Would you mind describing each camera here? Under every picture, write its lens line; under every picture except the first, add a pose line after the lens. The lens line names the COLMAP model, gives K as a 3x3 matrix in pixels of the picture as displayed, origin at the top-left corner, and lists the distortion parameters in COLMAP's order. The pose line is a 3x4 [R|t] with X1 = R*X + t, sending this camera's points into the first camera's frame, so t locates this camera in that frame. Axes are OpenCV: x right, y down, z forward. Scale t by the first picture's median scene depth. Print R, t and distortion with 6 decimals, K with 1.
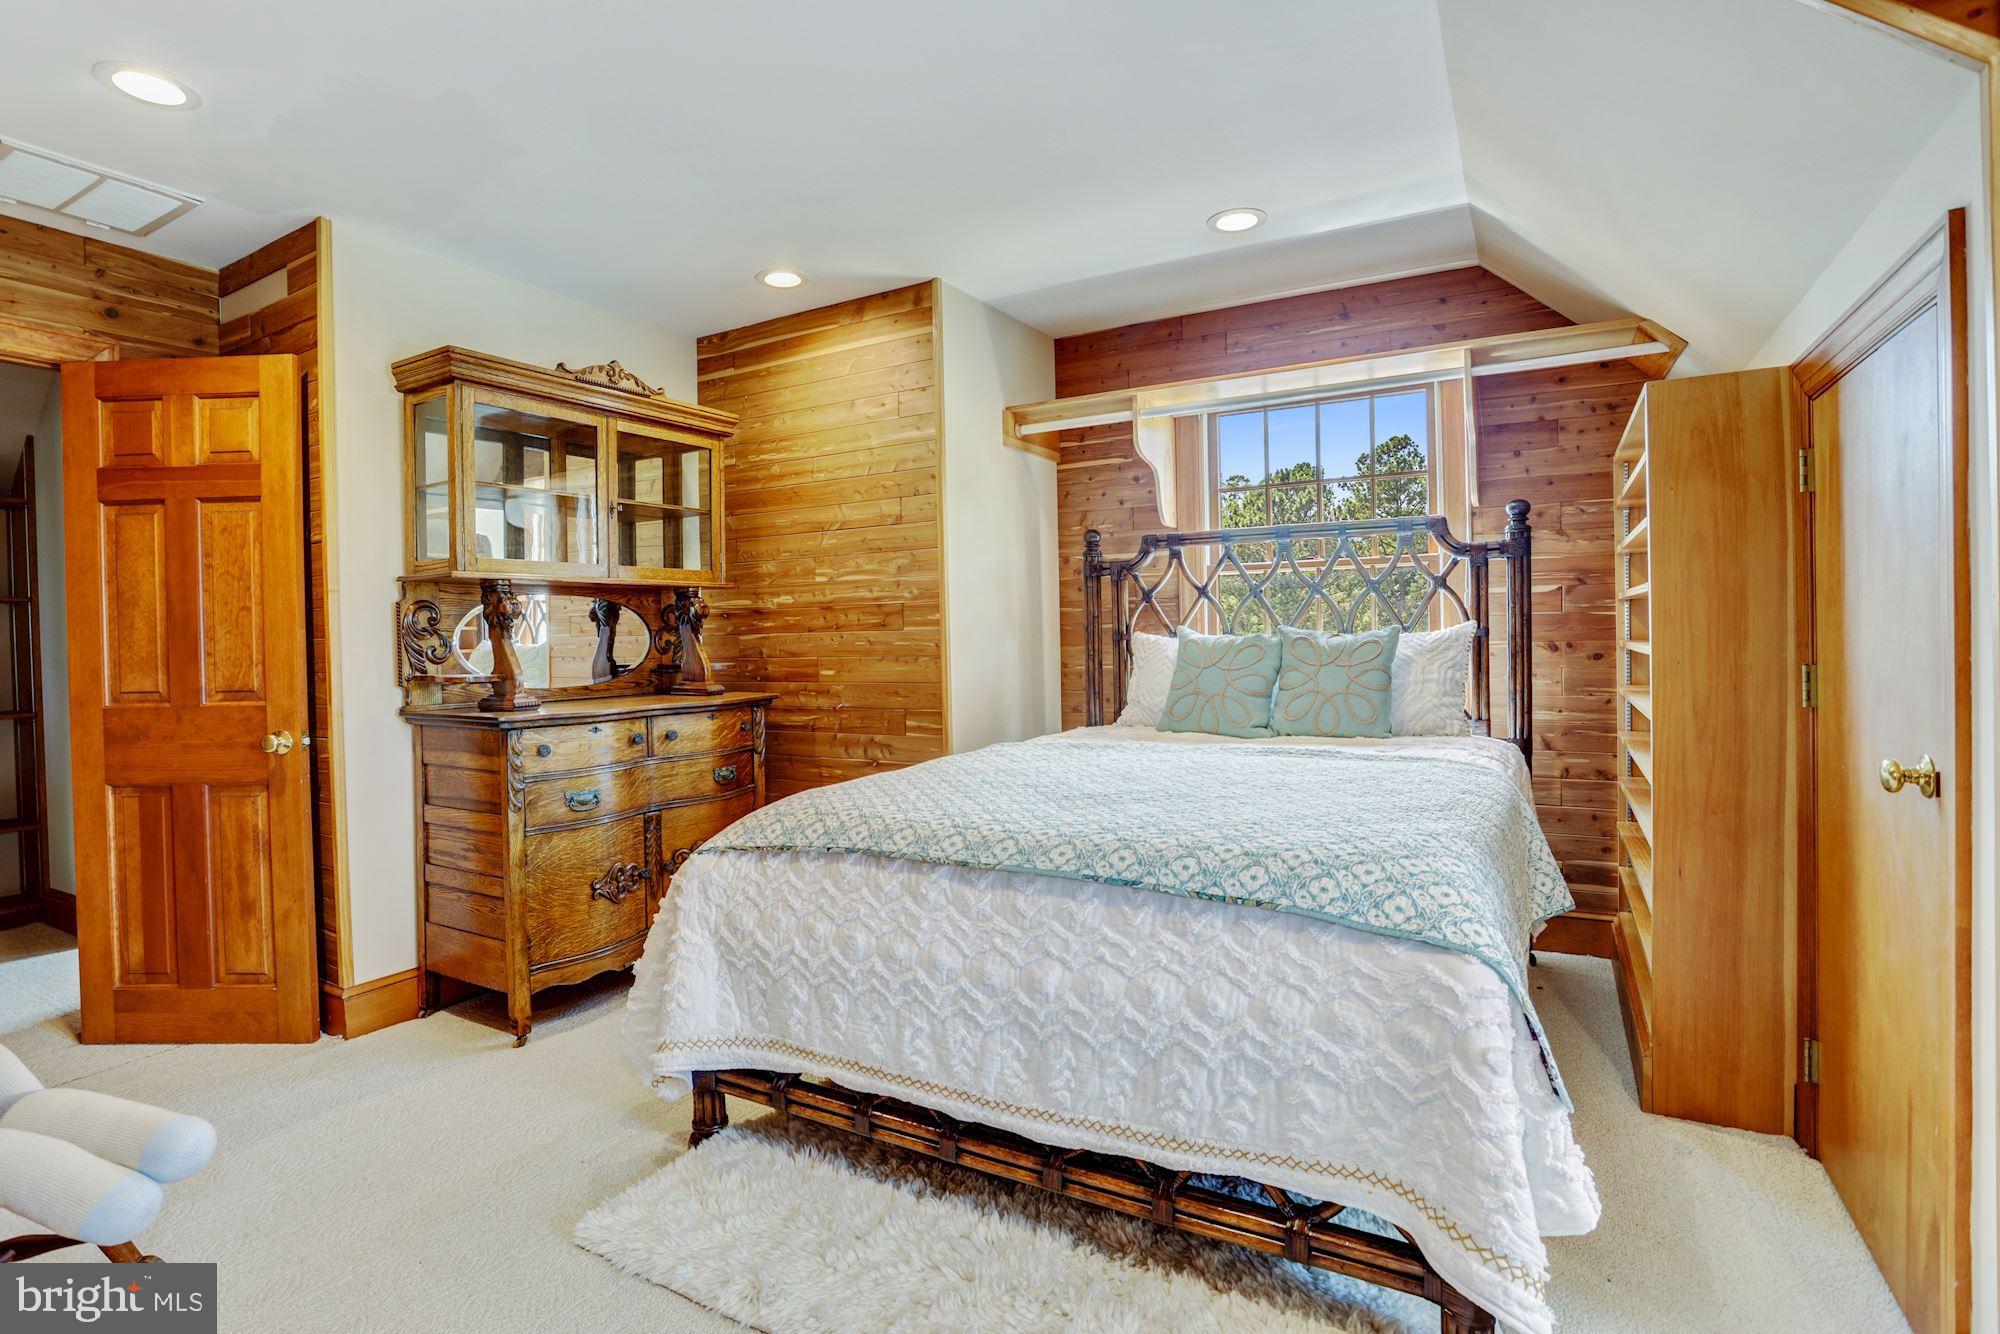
lens RADIAL K [[991.4, 0, 998.3], [0, 991.4, 657.8], [0, 0, 1]] dist [-0.041739, 0.007967]
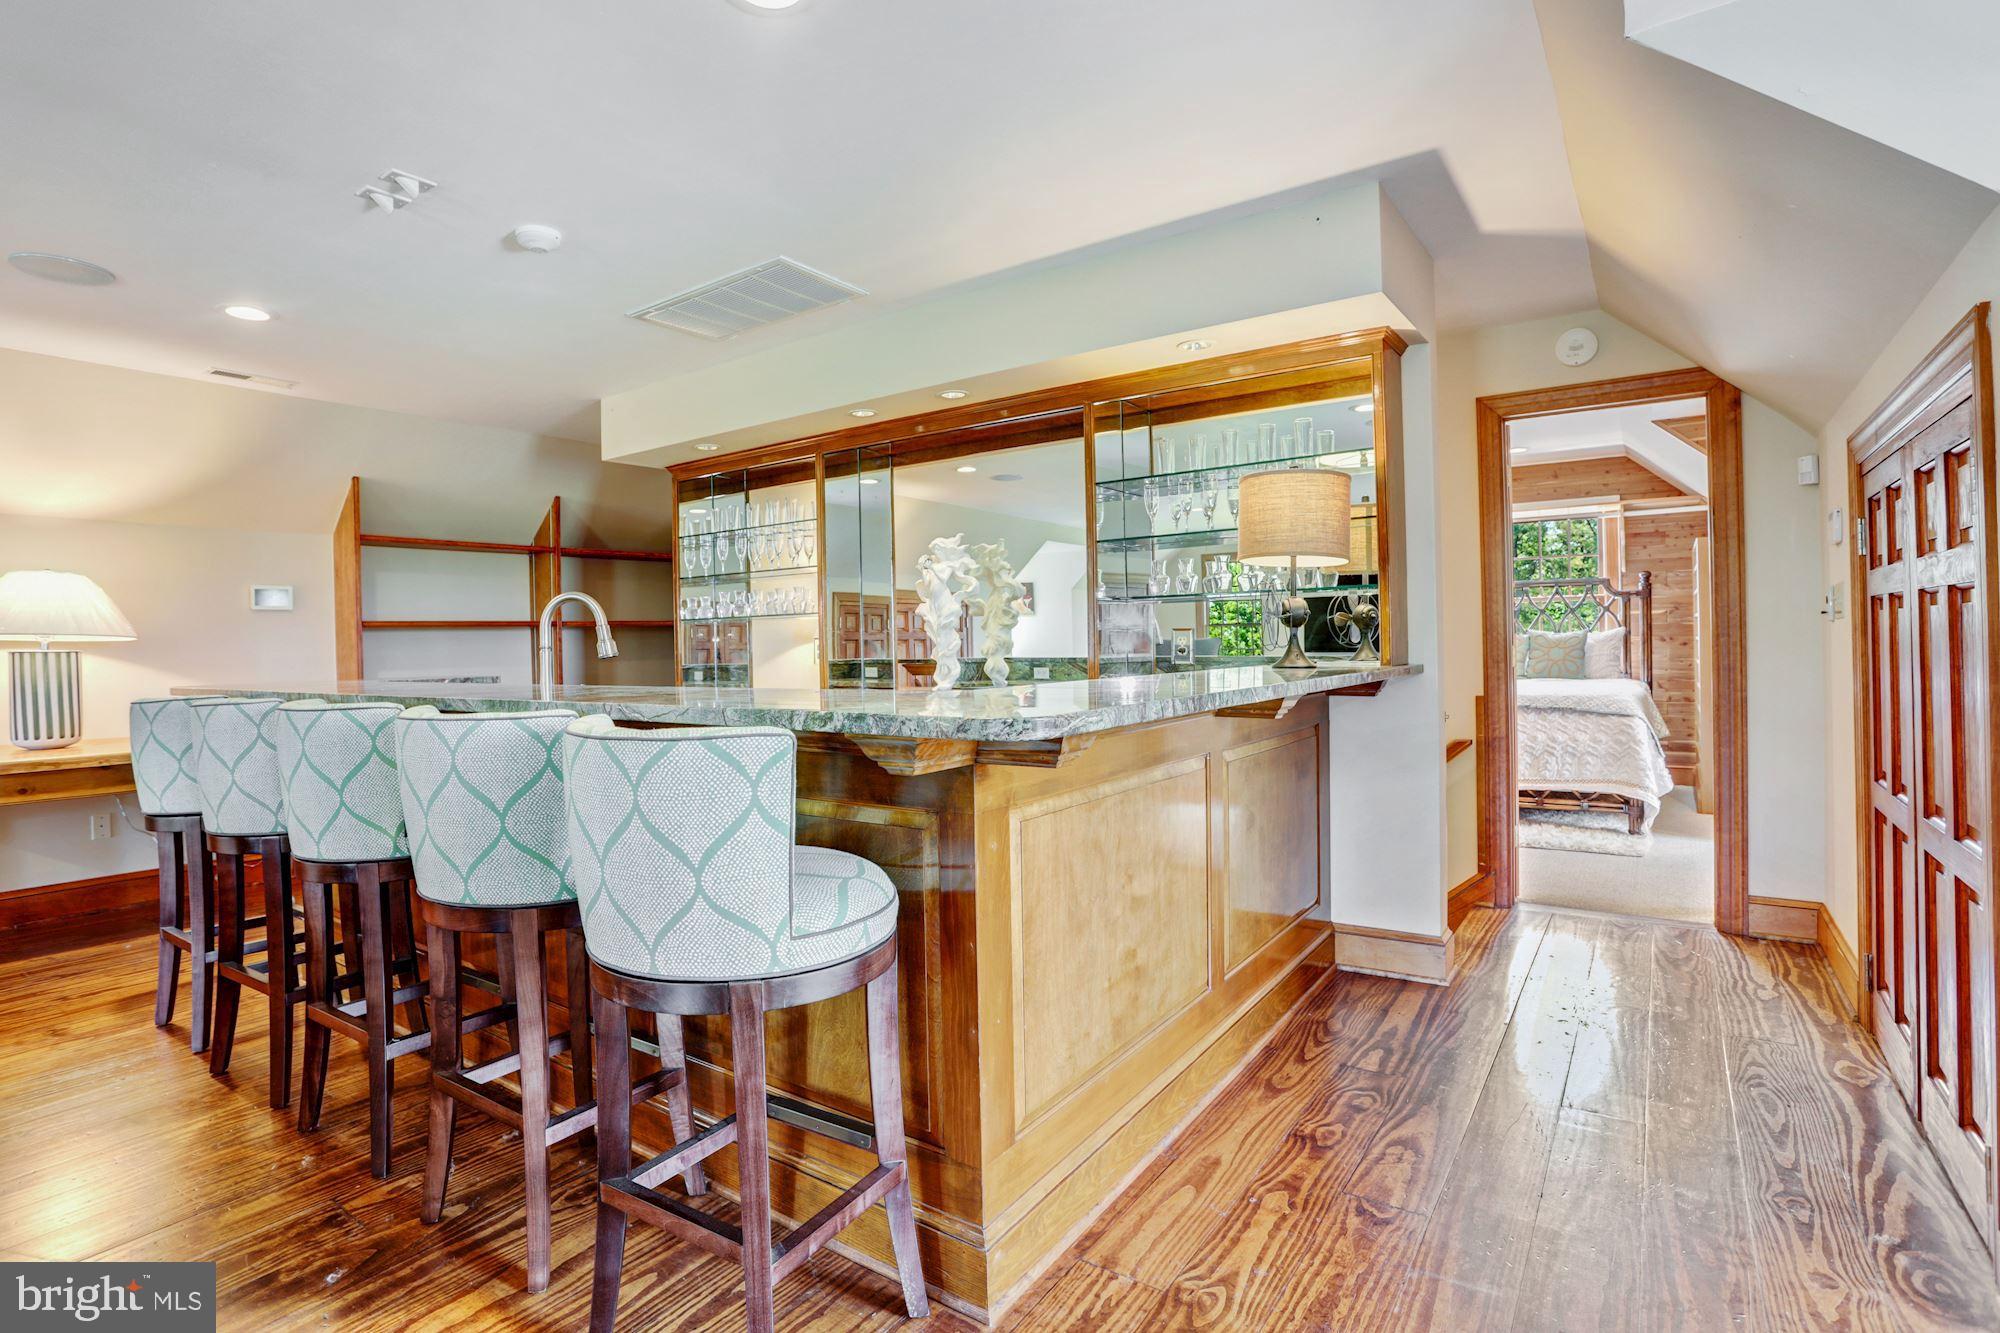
lens RADIAL K [[991.4, 0, 993.5], [0, 991.4, 656.9], [0, 0, 1]] dist [-0.041739, 0.007967]
pose [[0.995434, 0.001004, -0.095452, -0.680461], [-0.001638, 0.999977, -0.006568, 0.043731], [0.095443, 0.006694, 0.995412, -1.247018]]
